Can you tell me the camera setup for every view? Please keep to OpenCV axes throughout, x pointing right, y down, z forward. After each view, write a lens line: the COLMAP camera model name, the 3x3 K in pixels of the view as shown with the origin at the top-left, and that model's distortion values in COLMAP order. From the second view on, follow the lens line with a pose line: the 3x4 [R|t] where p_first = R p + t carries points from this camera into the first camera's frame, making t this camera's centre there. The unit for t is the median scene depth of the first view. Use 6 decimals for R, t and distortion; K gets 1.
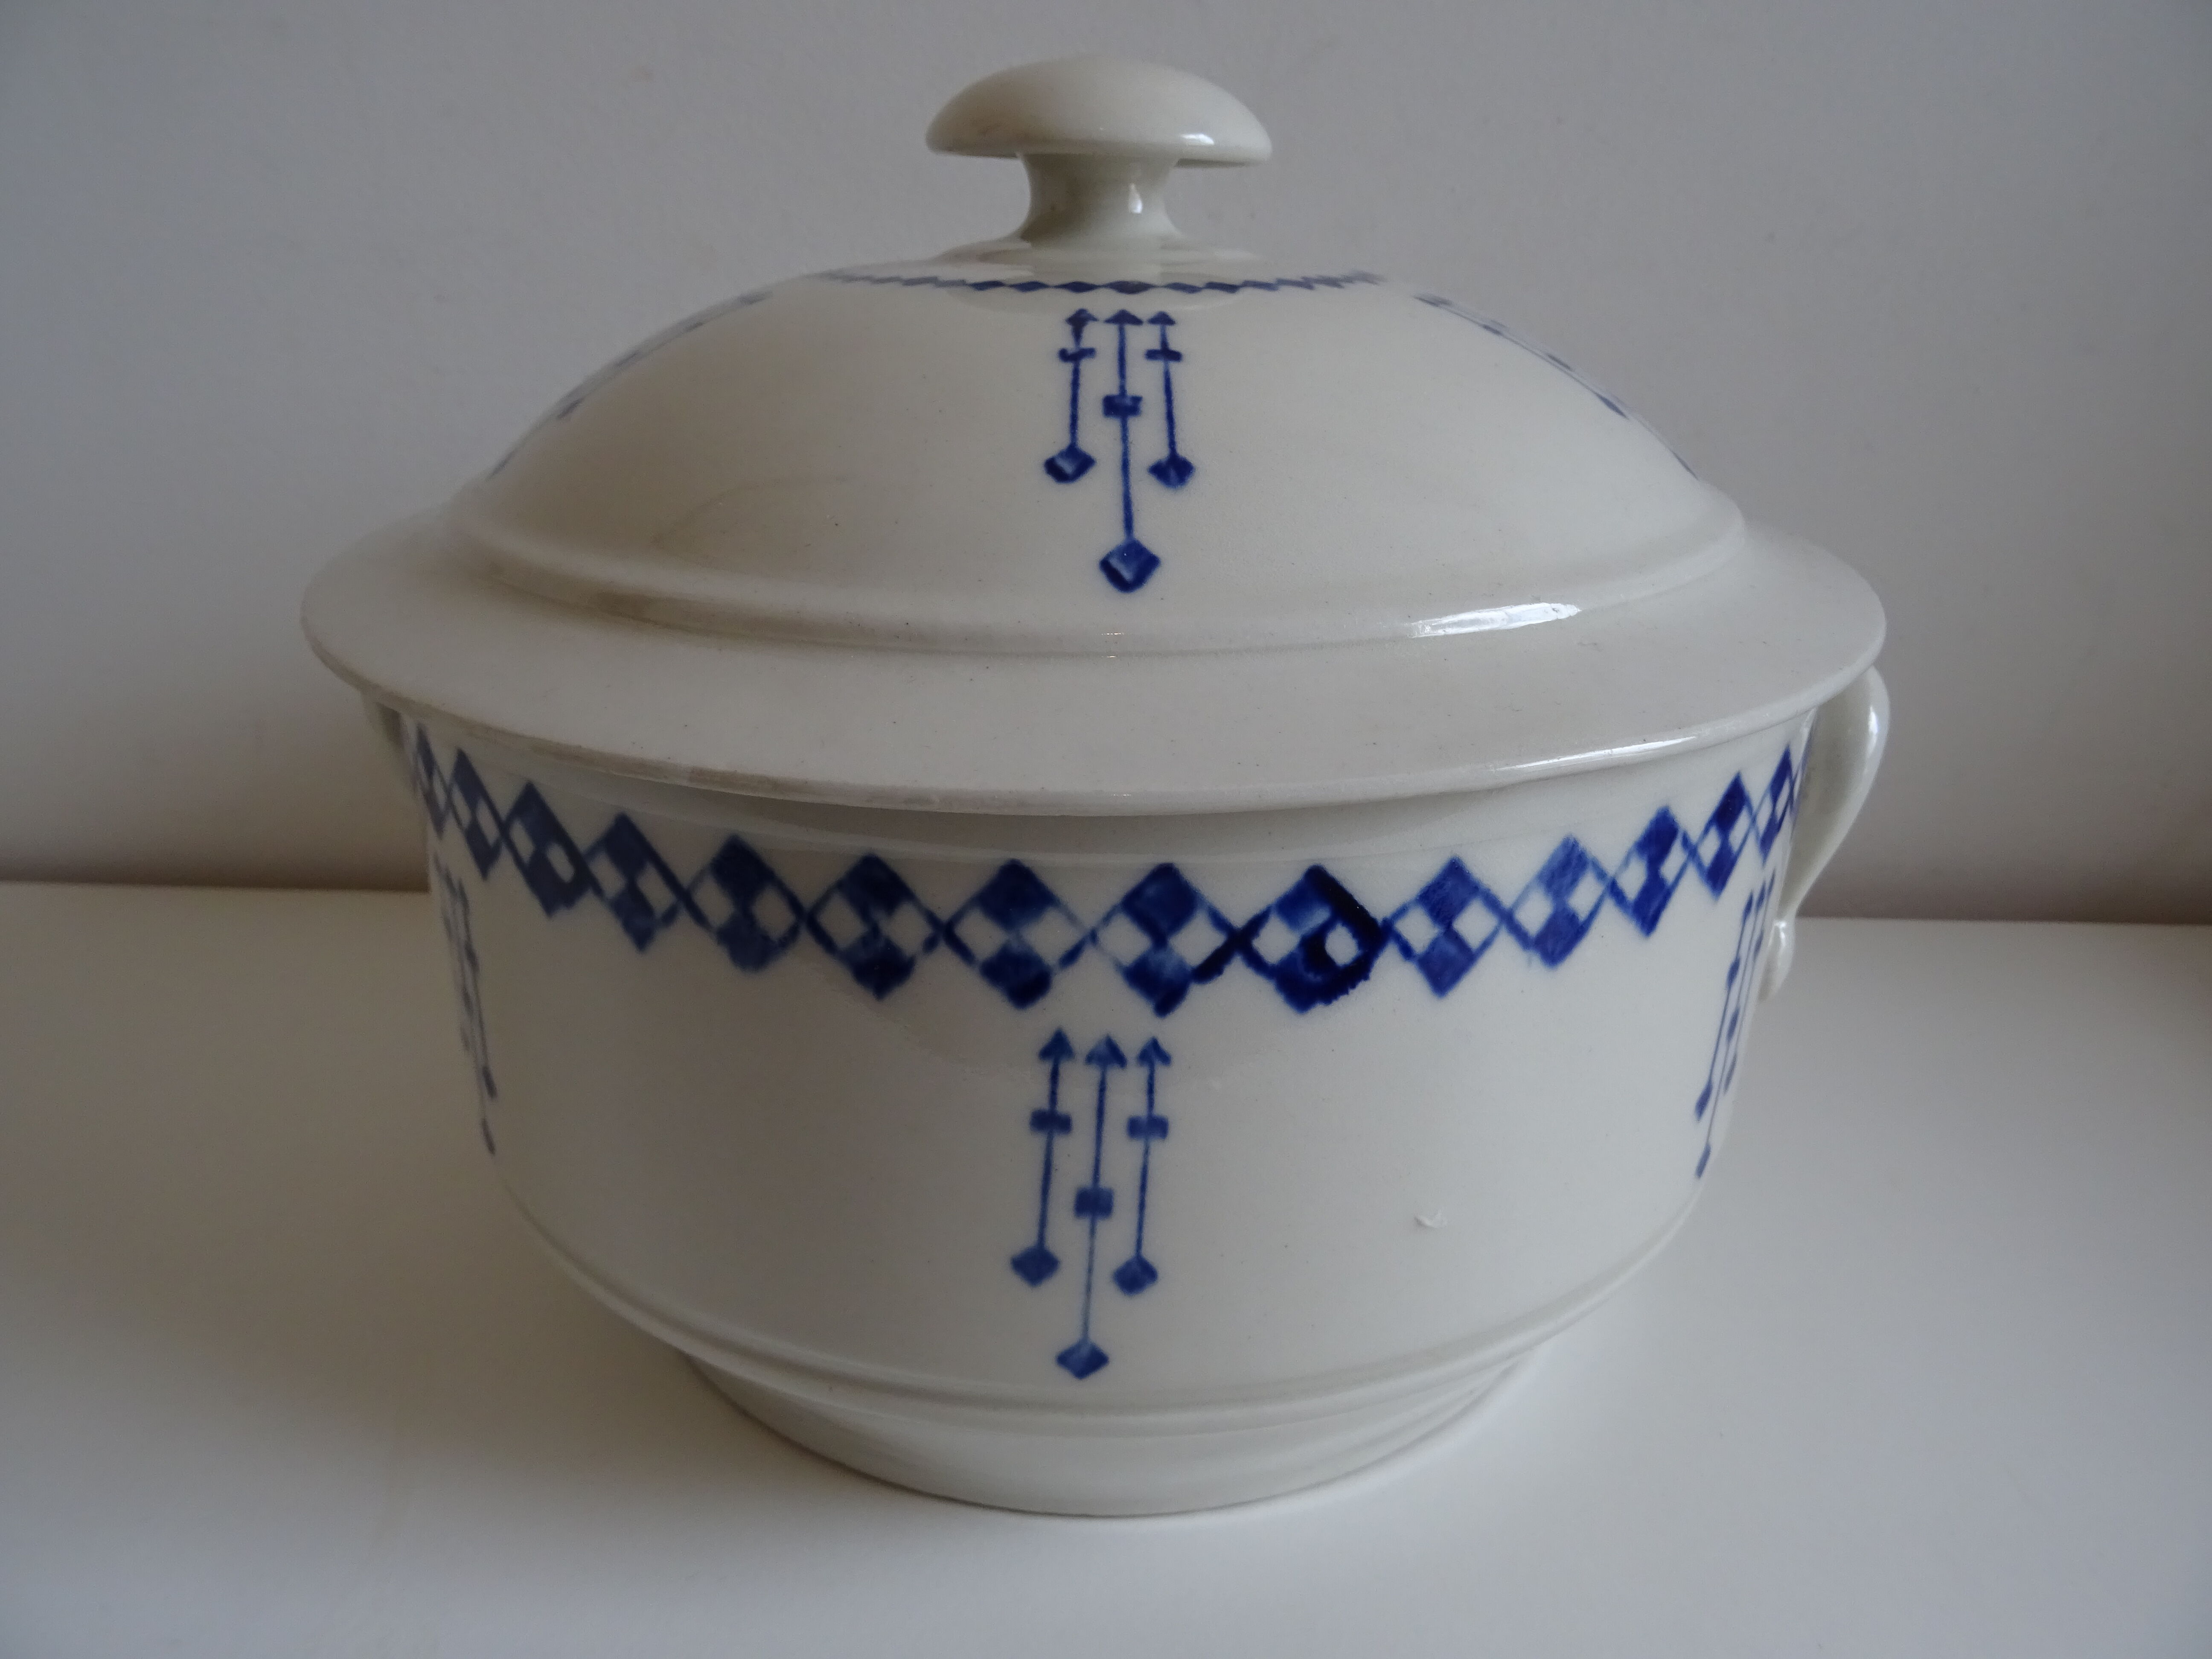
lens RADIAL K [[1548.1, 0, 1104.6], [0, 1548.1, 832.8], [0, 0, 1]] dist [-0.008428, 0.000606]
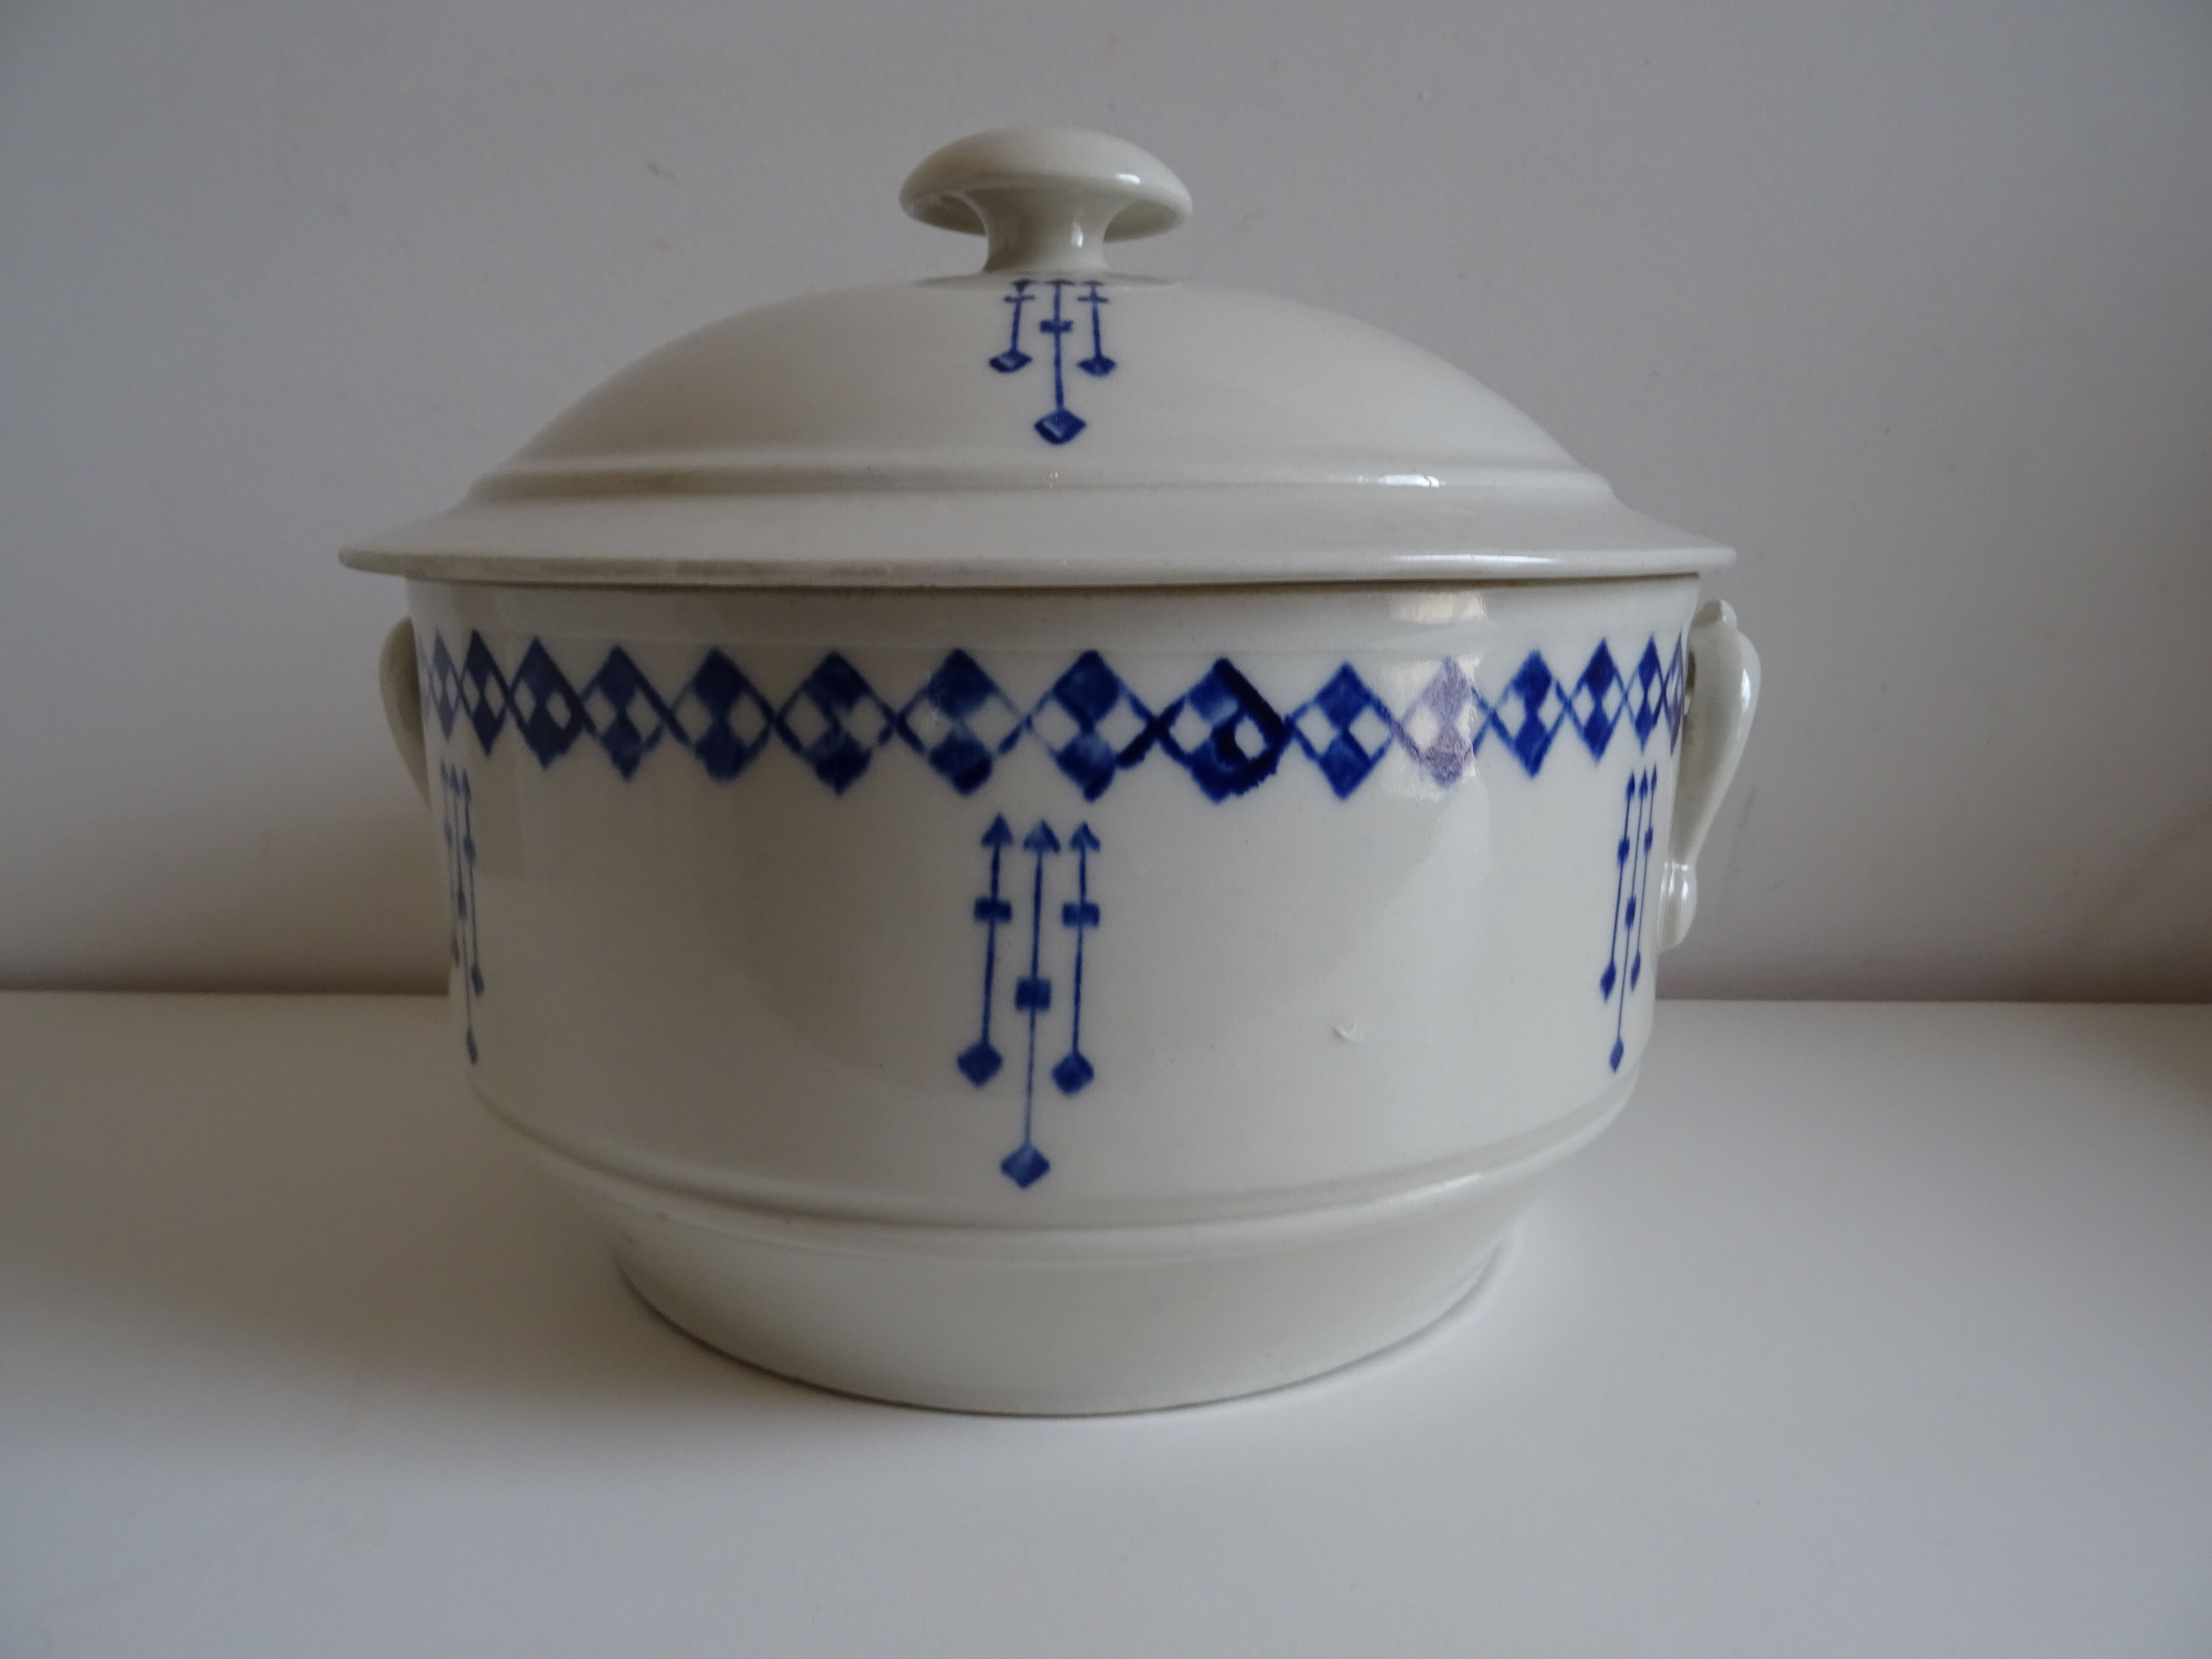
lens RADIAL K [[1548.1, 0, 1105.1], [0, 1548.1, 843.2], [0, 0, 1]] dist [-0.008428, 0.000606]
pose [[0.999917, -0.009391, 0.008853, 0.034609], [0.010888, 0.982088, -0.188109, 0.336093], [-0.006928, 0.188190, 0.982108, -0.088498]]
